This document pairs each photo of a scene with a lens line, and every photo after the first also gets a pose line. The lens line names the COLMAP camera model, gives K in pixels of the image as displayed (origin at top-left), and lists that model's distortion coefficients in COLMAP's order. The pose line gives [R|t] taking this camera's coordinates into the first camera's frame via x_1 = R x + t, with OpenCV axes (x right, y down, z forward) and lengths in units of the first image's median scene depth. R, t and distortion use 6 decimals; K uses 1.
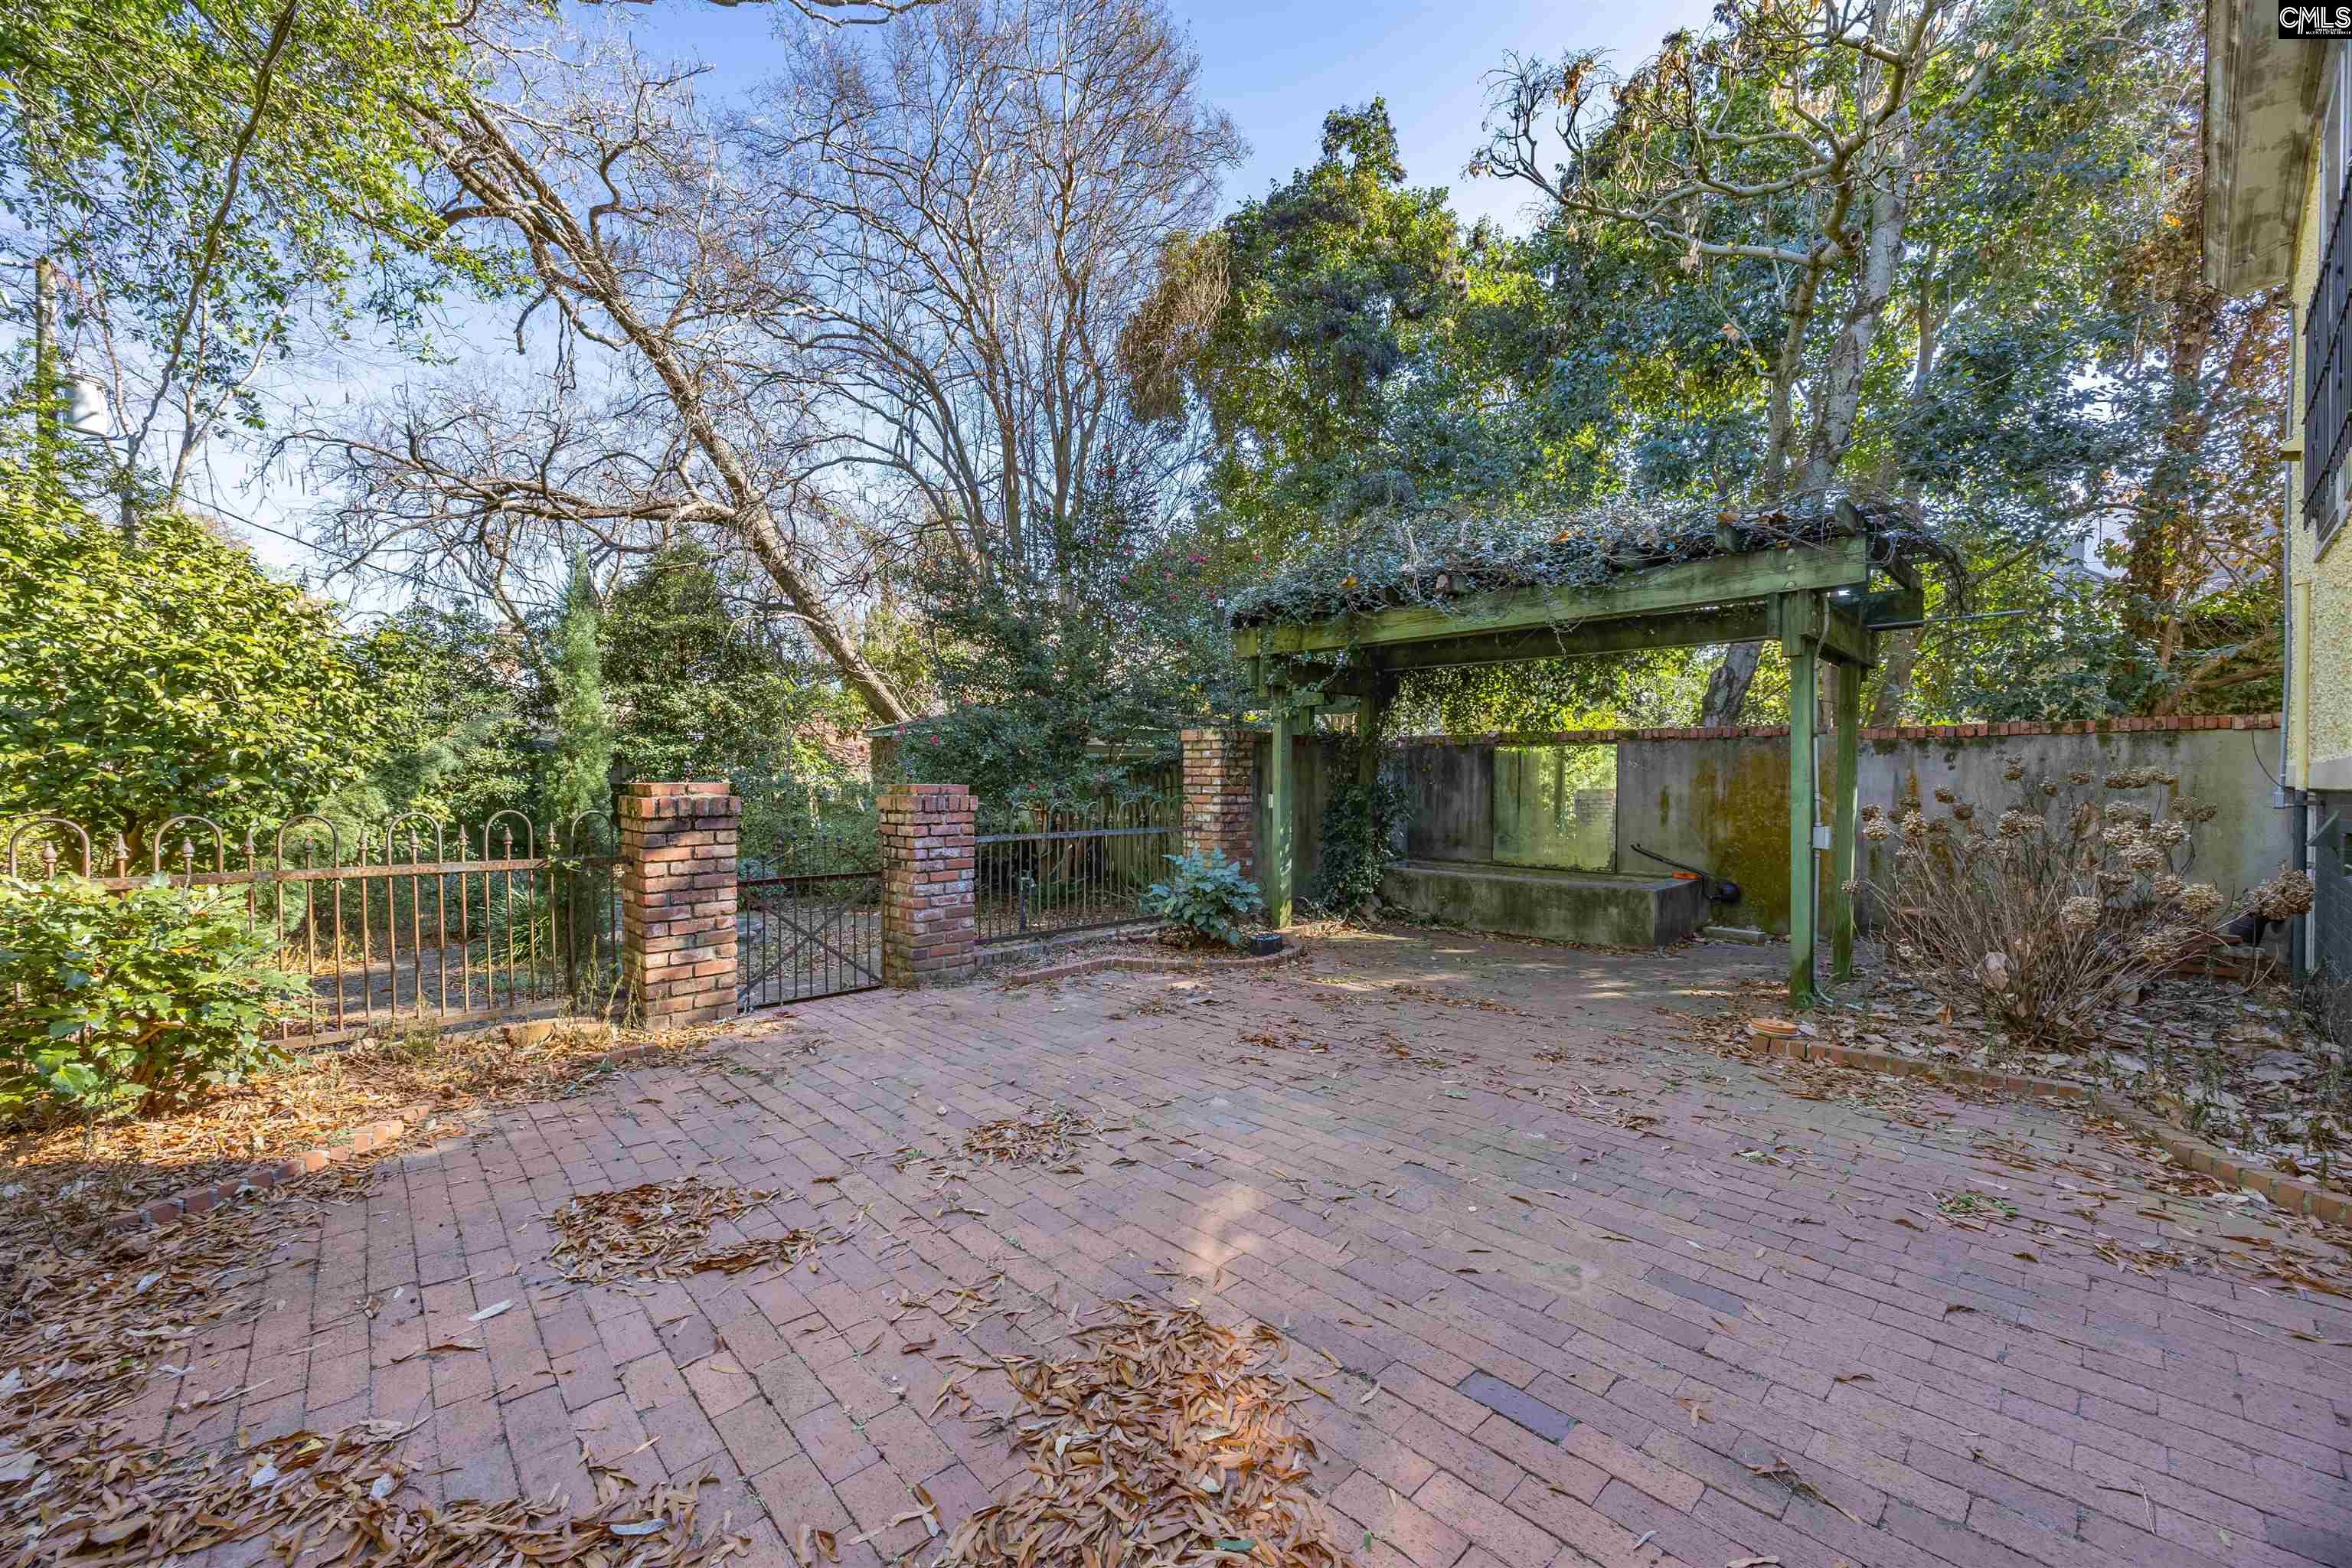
lens RADIAL K [[911.5, 0, 1177.2], [0, 911.5, 784.6], [0, 0, 1]] dist [-0.000107, 0.000053]
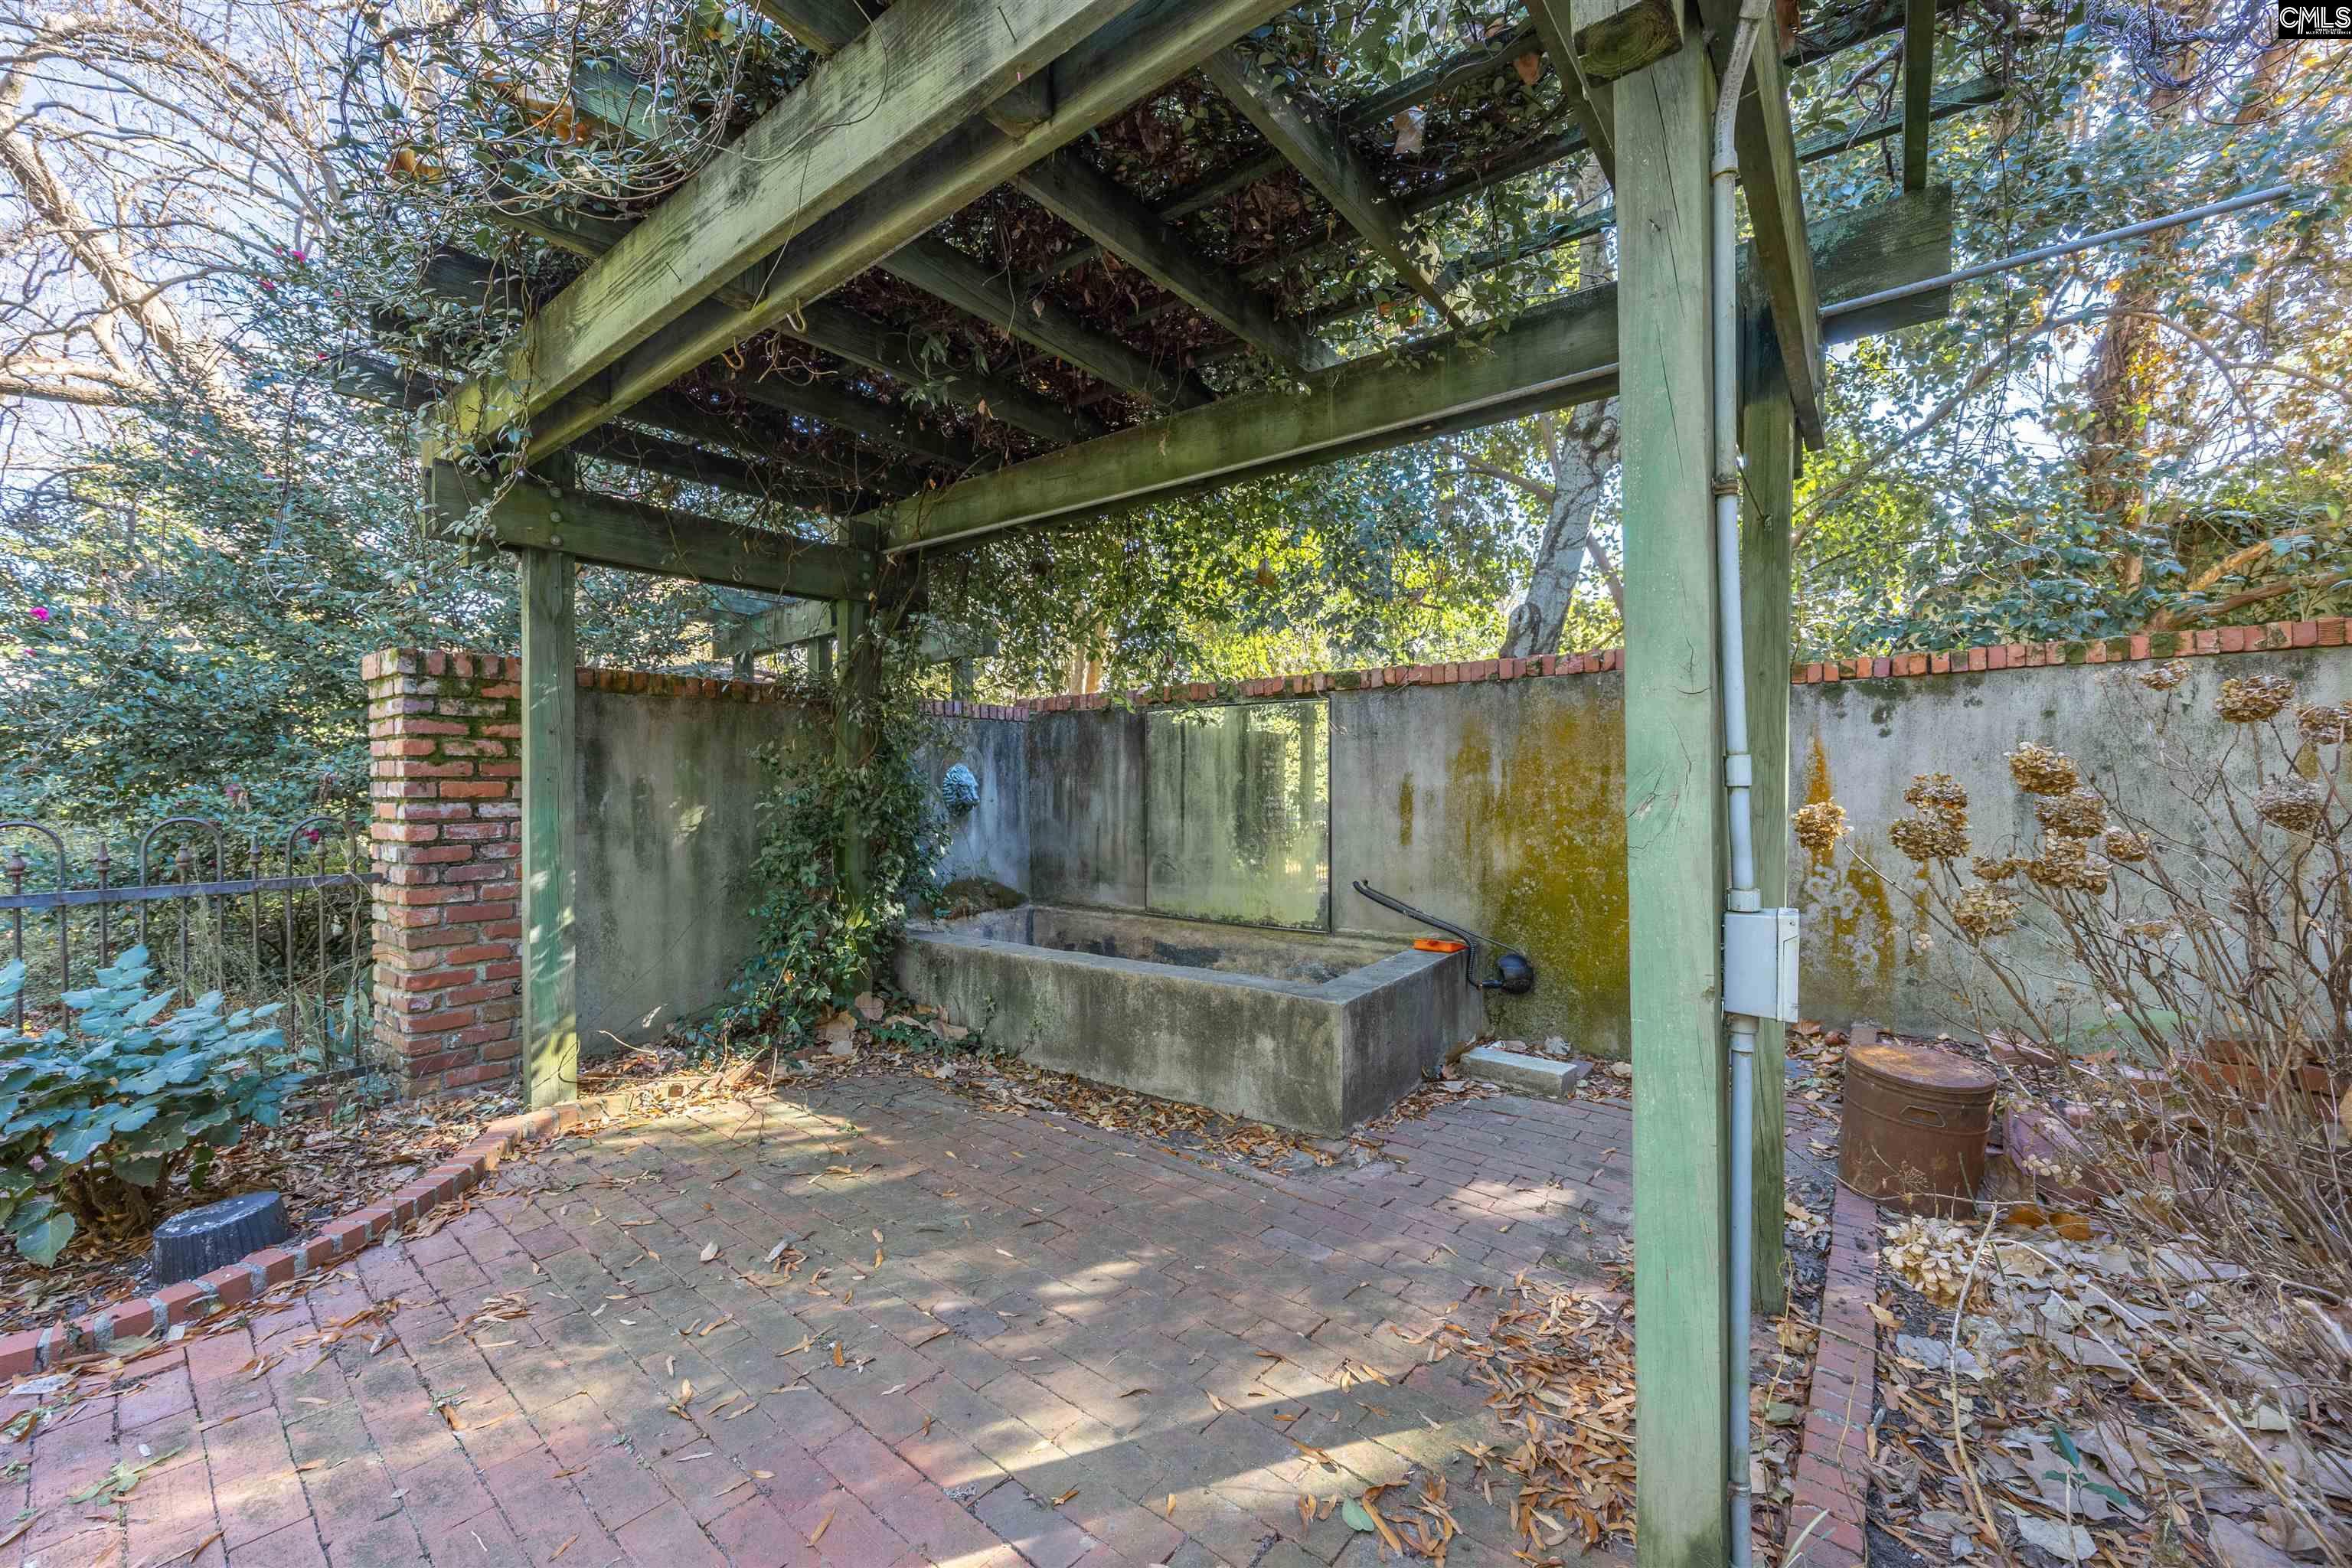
lens RADIAL K [[911.5, 0, 1166.0], [0, 911.5, 786.0], [0, 0, 1]] dist [-0.000107, 0.000053]
pose [[0.991162, -0.014605, 0.131853, 0.368576], [0.015193, 0.999879, -0.003456, 0.010326], [-0.131787, 0.005429, 0.991263, 0.549990]]
